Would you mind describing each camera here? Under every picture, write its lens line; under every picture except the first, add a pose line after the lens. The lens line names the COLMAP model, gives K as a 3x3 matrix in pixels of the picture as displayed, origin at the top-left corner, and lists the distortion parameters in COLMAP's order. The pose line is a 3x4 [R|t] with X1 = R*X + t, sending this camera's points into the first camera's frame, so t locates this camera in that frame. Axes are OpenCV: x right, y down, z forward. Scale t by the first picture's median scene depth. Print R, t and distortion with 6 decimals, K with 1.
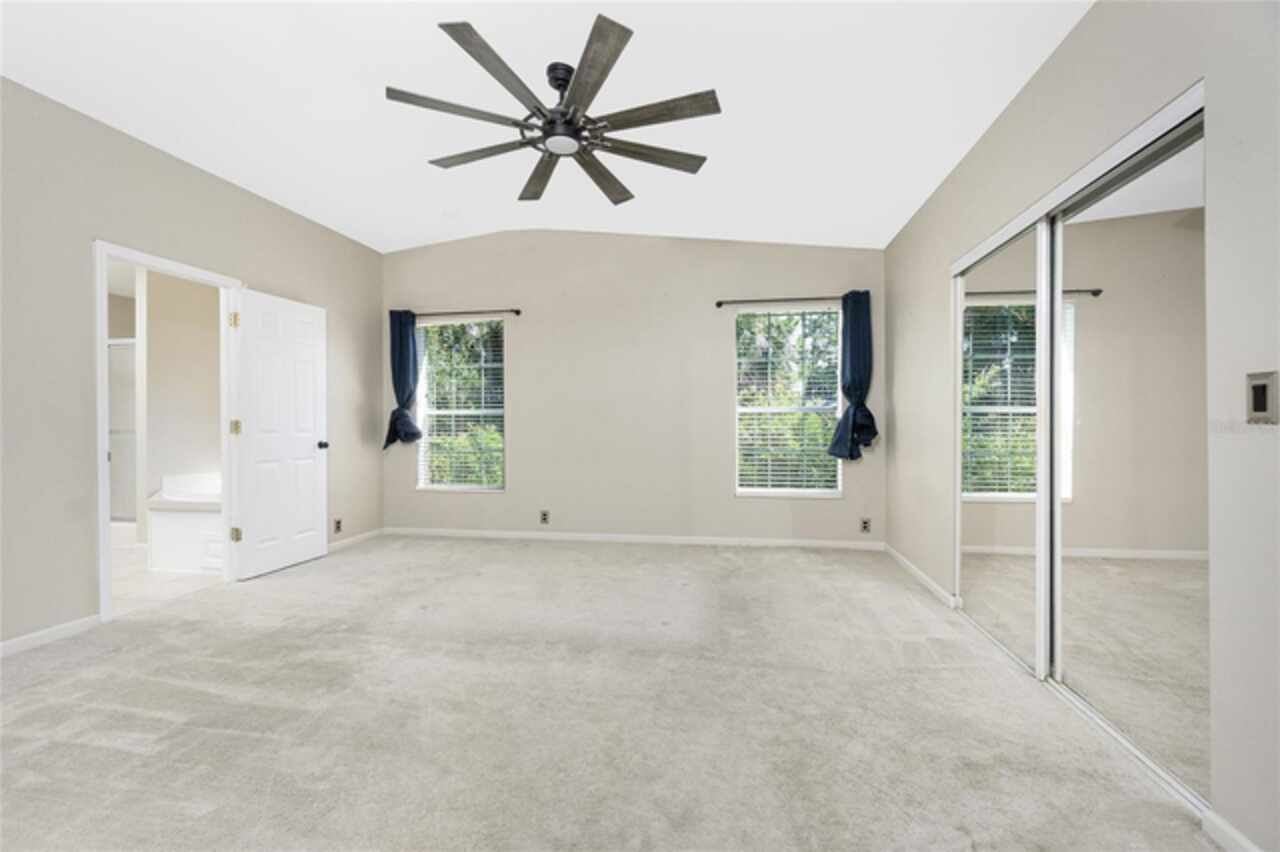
lens RADIAL K [[564.8, 0, 635.5], [0, 564.8, 423.1], [0, 0, 1]] dist [-0.000209, 0.000064]
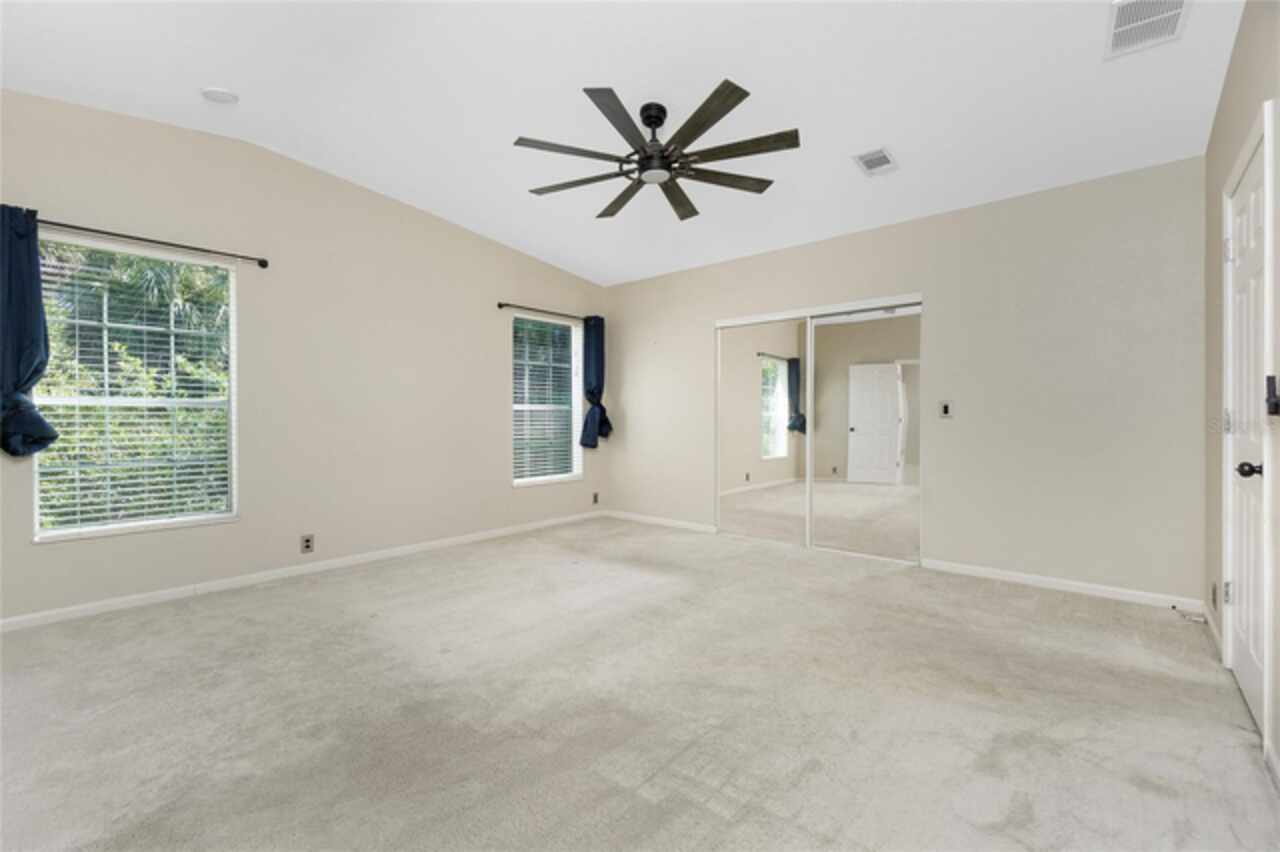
lens RADIAL K [[564.8, 0, 635.5], [0, 564.8, 423.1], [0, 0, 1]] dist [-0.000209, 0.000064]
pose [[0.497109, -0.000674, 0.867688, -0.663124], [0.015056, 0.999856, -0.007849, 0.020530], [-0.867558, 0.016965, 0.497047, 0.279584]]
